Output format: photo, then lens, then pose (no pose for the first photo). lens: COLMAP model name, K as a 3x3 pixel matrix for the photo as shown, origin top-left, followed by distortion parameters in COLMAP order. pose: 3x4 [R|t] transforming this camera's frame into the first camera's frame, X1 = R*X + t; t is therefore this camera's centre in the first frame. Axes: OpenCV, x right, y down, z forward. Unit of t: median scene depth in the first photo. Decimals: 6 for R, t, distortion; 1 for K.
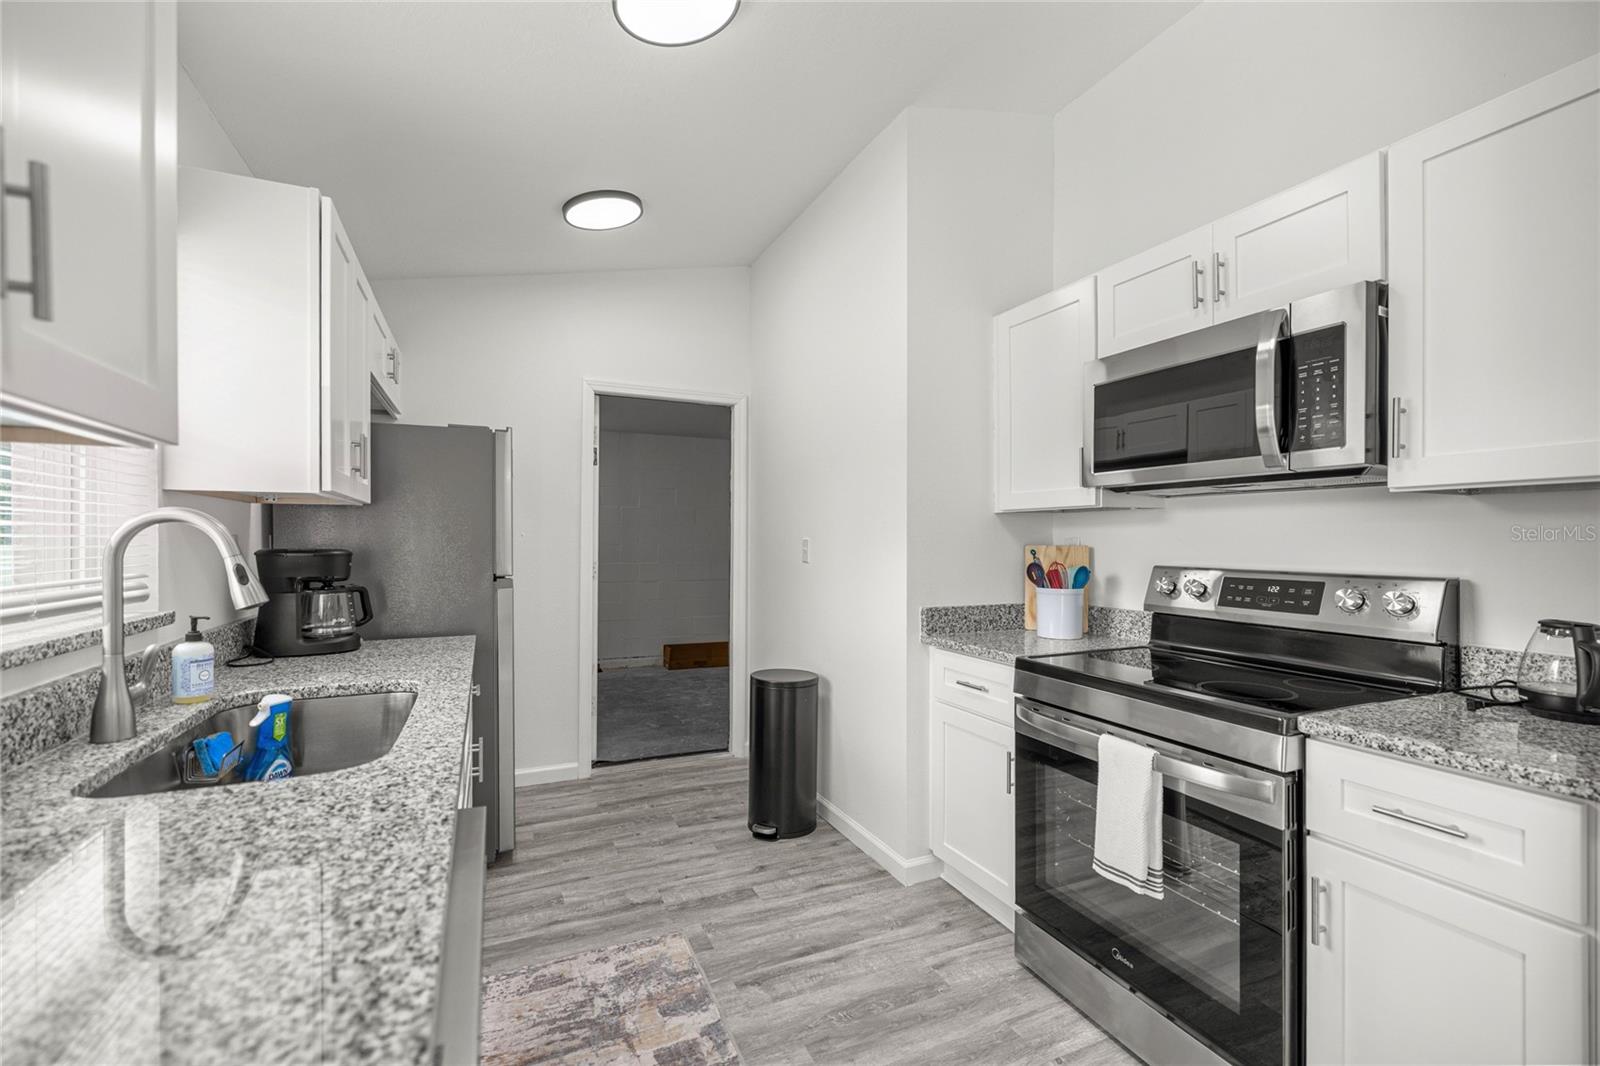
lens RADIAL K [[685.9, 0, 799.8], [0, 685.9, 531.6], [0, 0, 1]] dist [0.001209, -0.000291]
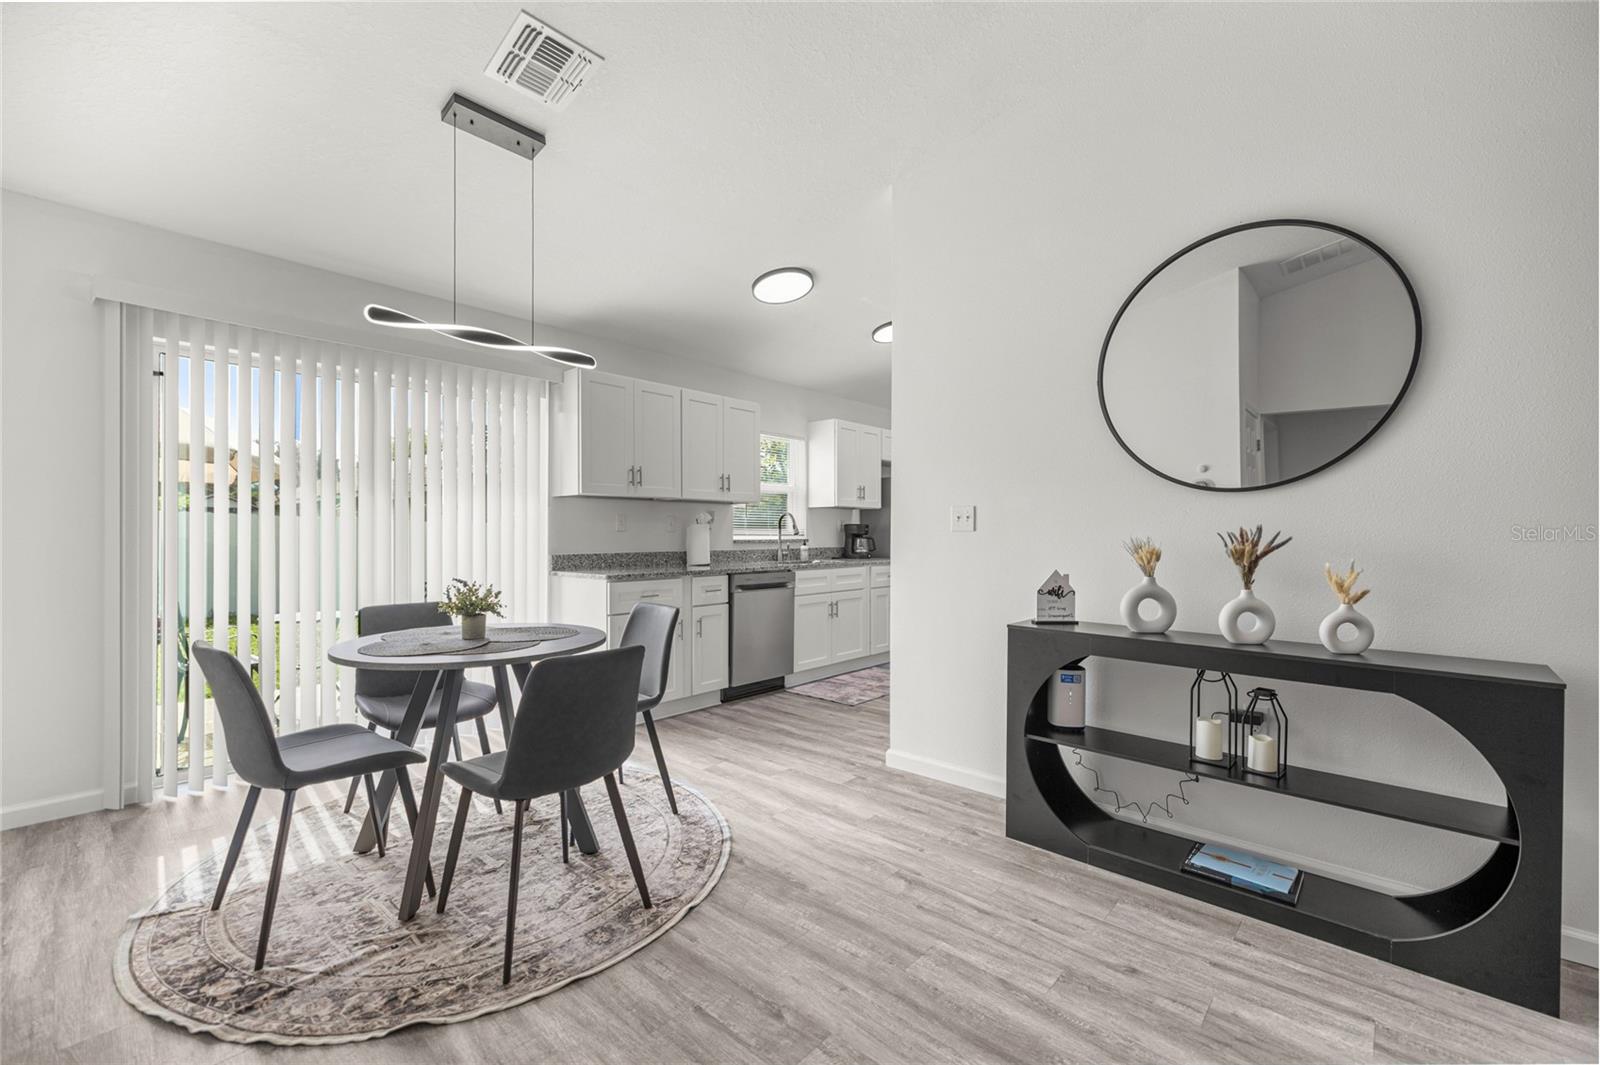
lens RADIAL K [[685.9, 0, 793.2], [0, 685.9, 520.8], [0, 0, 1]] dist [0.001209, -0.000291]
pose [[0.411123, -0.011646, -0.911505, 1.841679], [0.005607, 0.999932, -0.010247, 0.038625], [0.911563, -0.000898, 0.411160, -0.472058]]
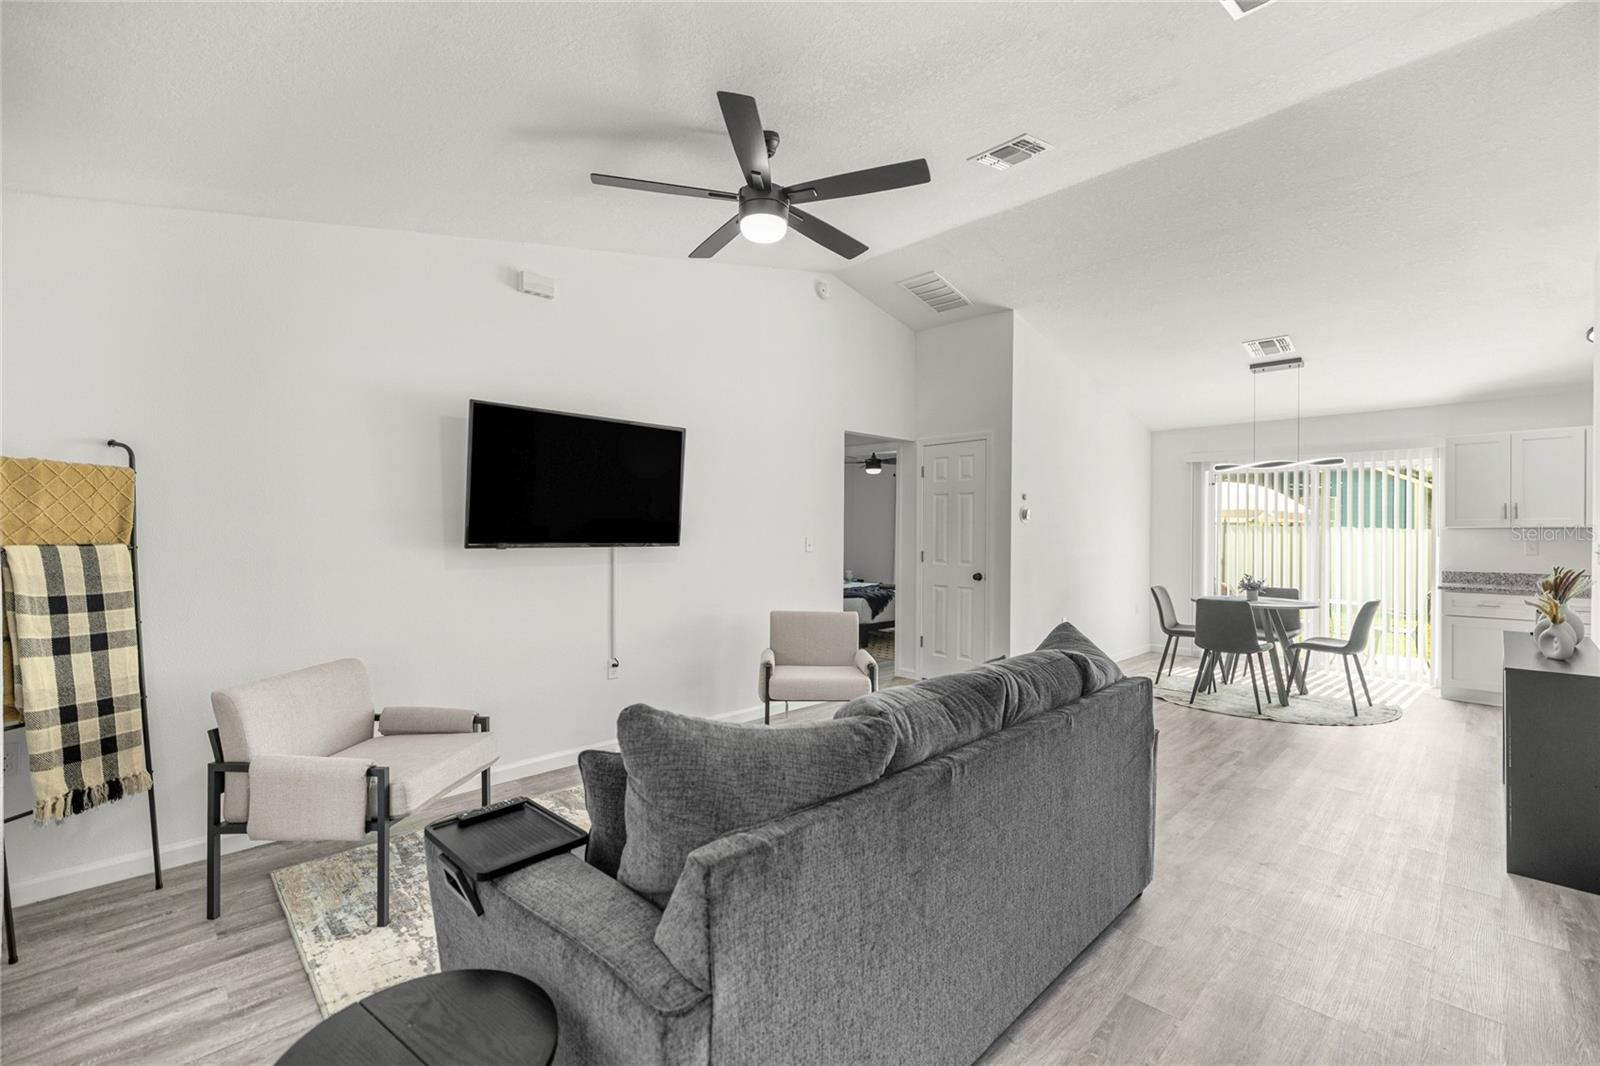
lens RADIAL K [[685.9, 0, 794.4], [0, 685.9, 533.1], [0, 0, 1]] dist [0.001209, -0.000291]
pose [[-0.924785, -0.007896, -0.380409, 5.408231], [-0.006980, 0.999968, -0.003788, -0.089179], [0.380427, -0.000848, -0.924811, 4.061488]]
